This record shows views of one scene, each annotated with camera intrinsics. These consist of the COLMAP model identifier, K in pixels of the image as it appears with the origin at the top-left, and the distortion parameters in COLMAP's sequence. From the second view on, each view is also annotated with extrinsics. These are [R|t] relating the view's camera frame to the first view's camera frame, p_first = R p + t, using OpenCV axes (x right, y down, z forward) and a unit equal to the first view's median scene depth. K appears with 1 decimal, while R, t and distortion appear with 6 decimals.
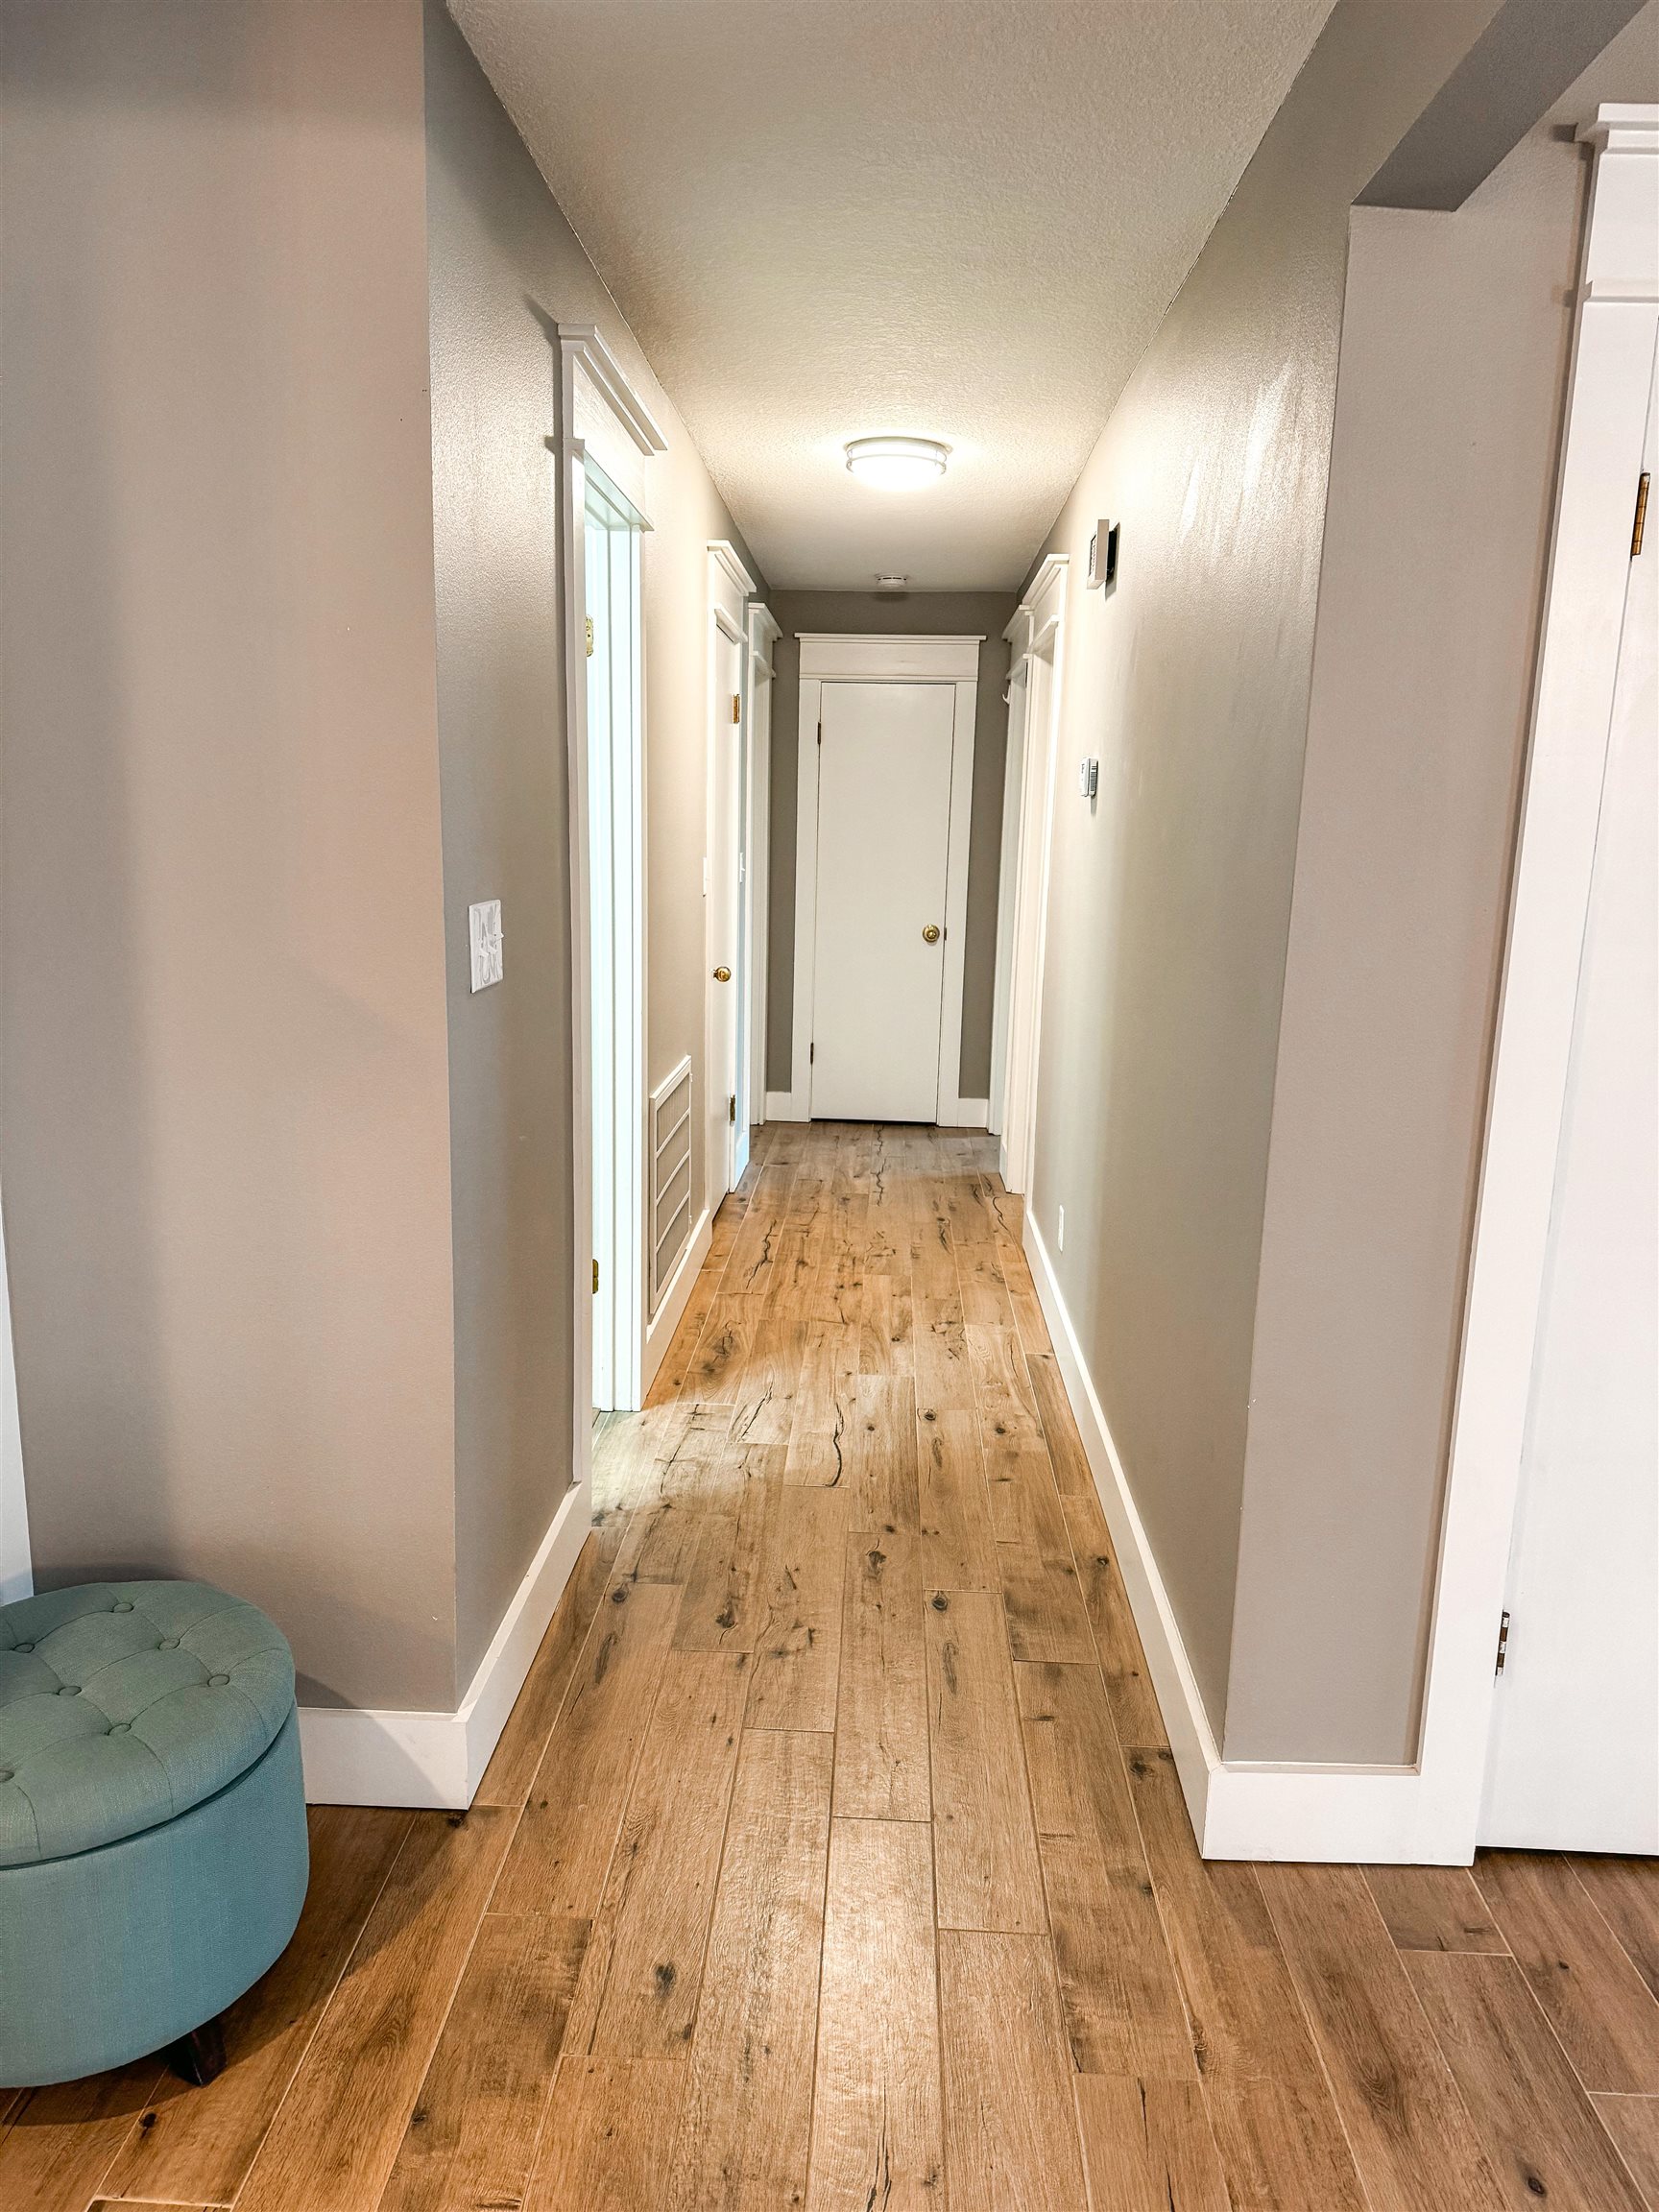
lens RADIAL K [[1510.9, 0, 829.3], [0, 1510.9, 1115.5], [0, 0, 1]] dist [0.003319, -0.000166]
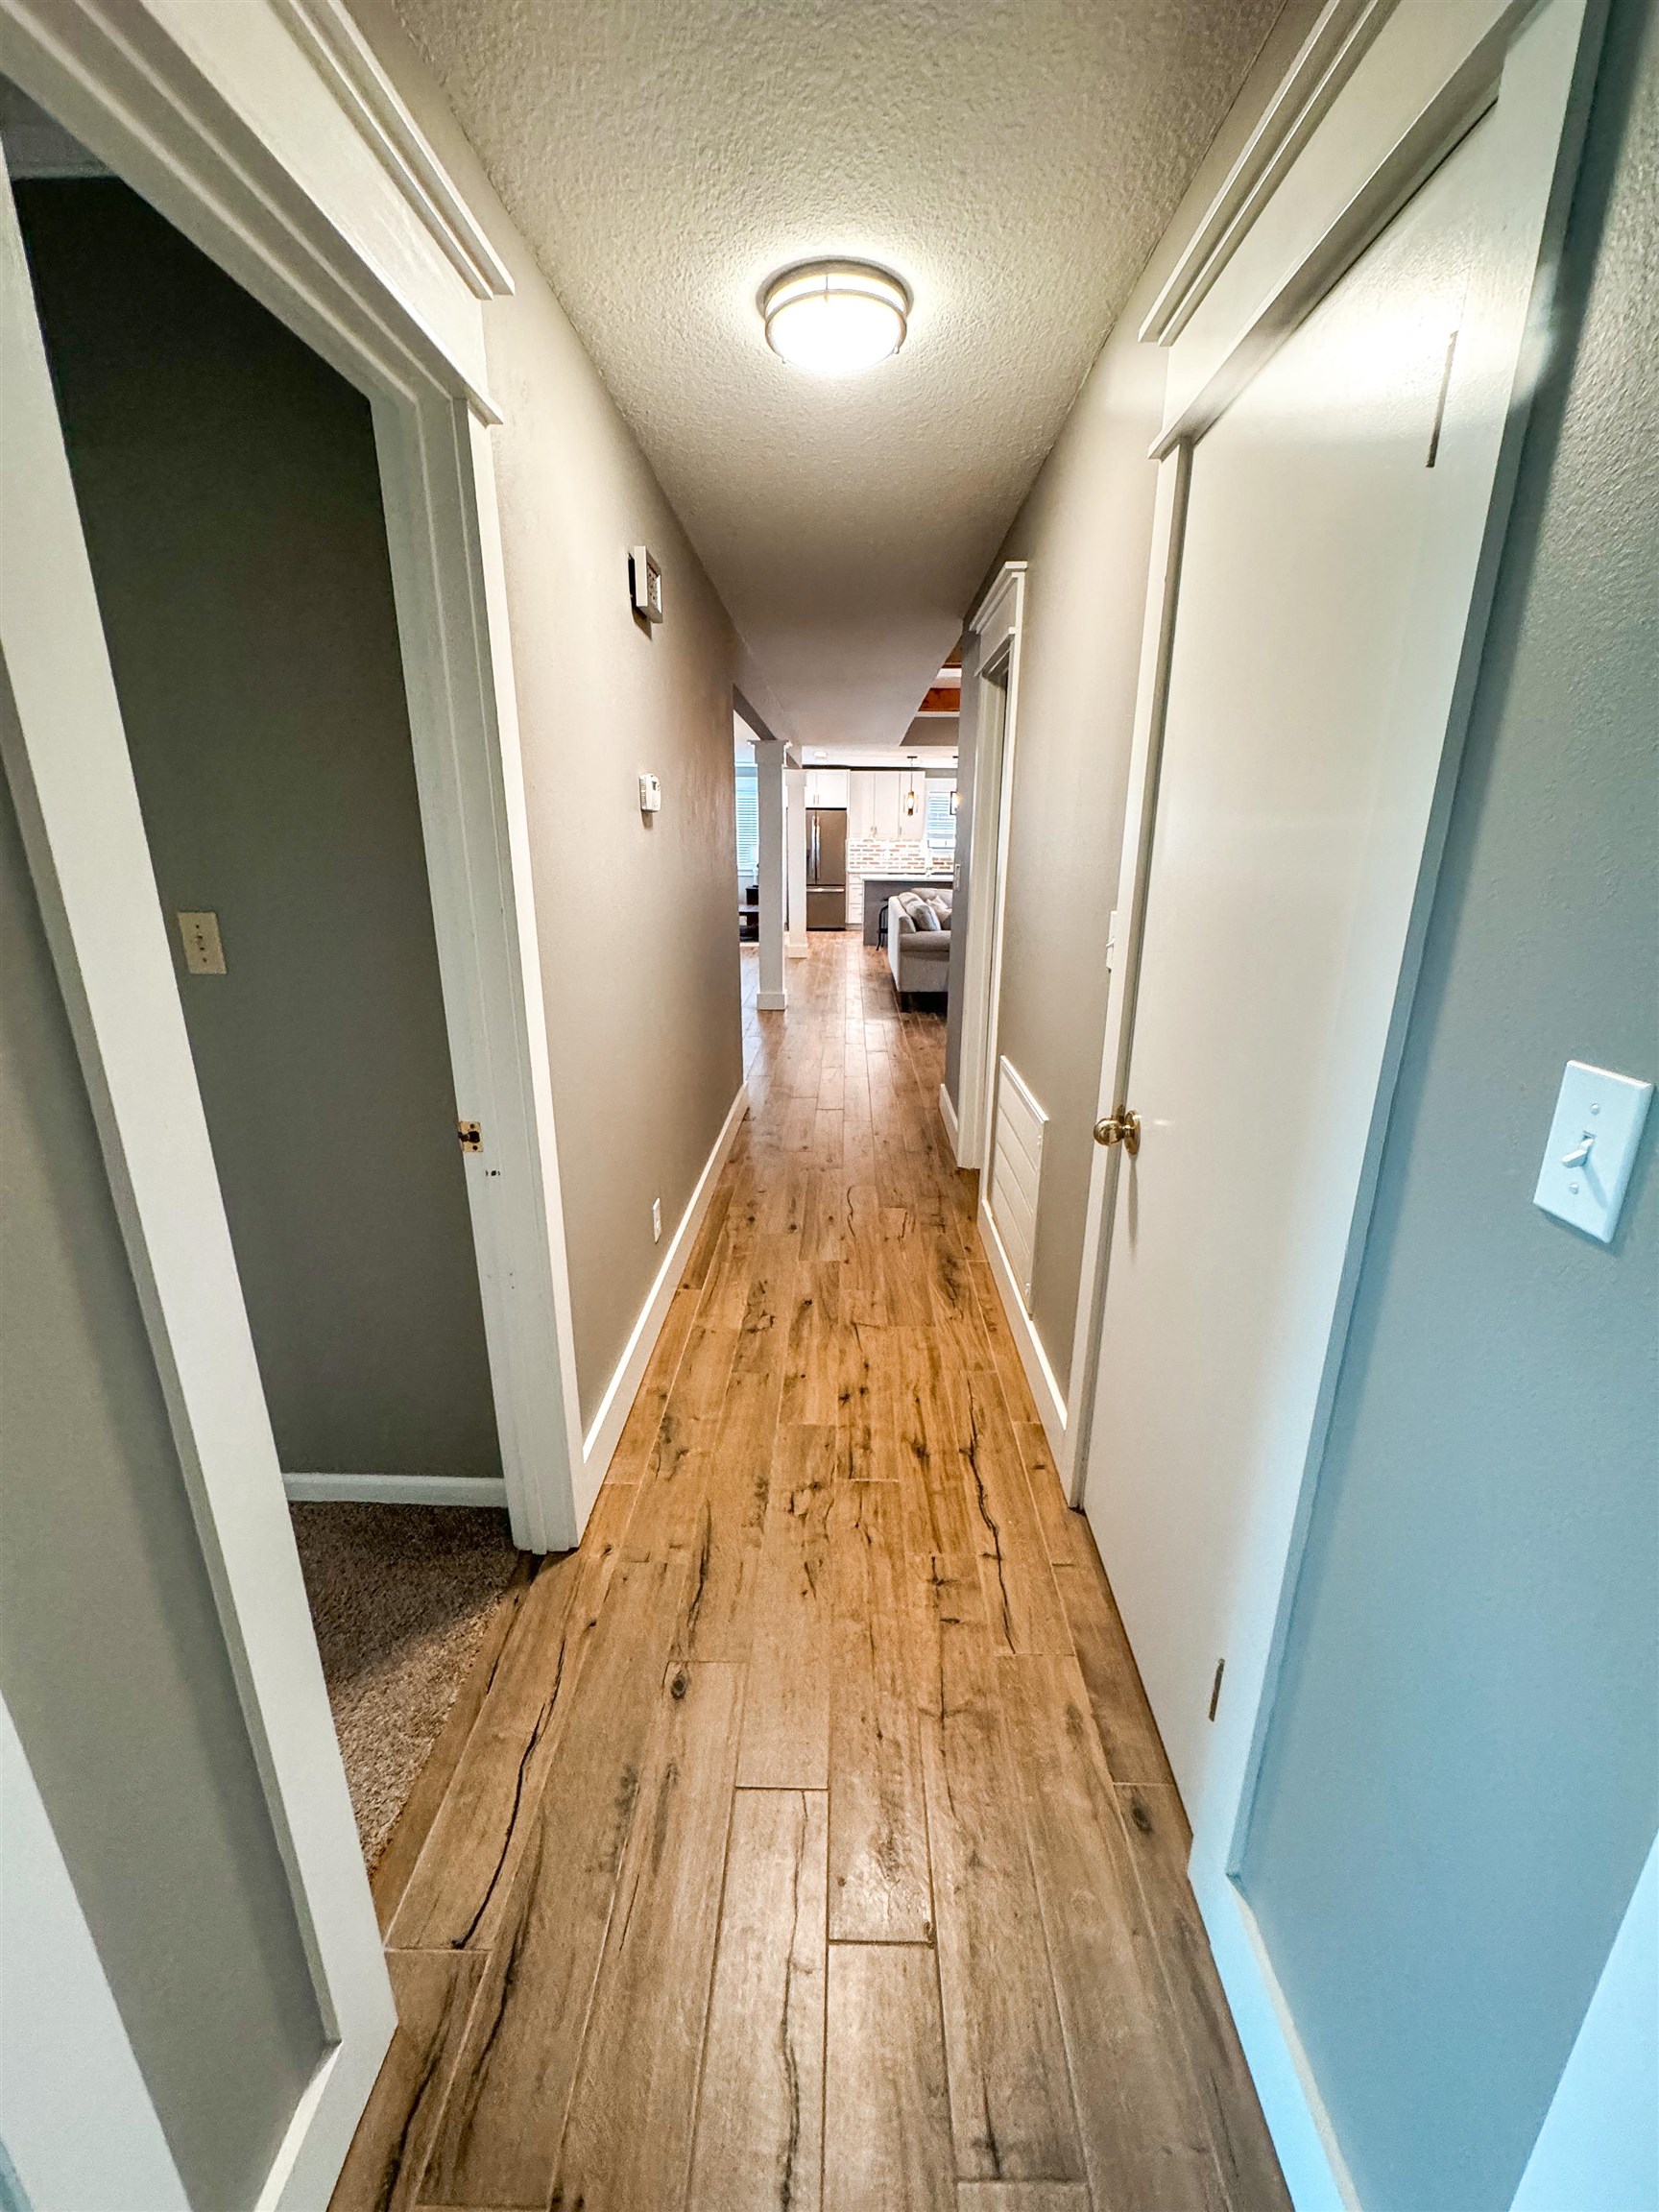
lens RADIAL K [[907.1, 0, 831.1], [0, 907.1, 1113.5], [0, 0, 1]] dist [-0.002706, -0.000009]
pose [[-0.999417, -0.018907, -0.028413, 0.045207], [-0.030115, 0.880260, 0.473535, -0.281028], [0.016058, 0.474115, -0.880317, 1.422654]]
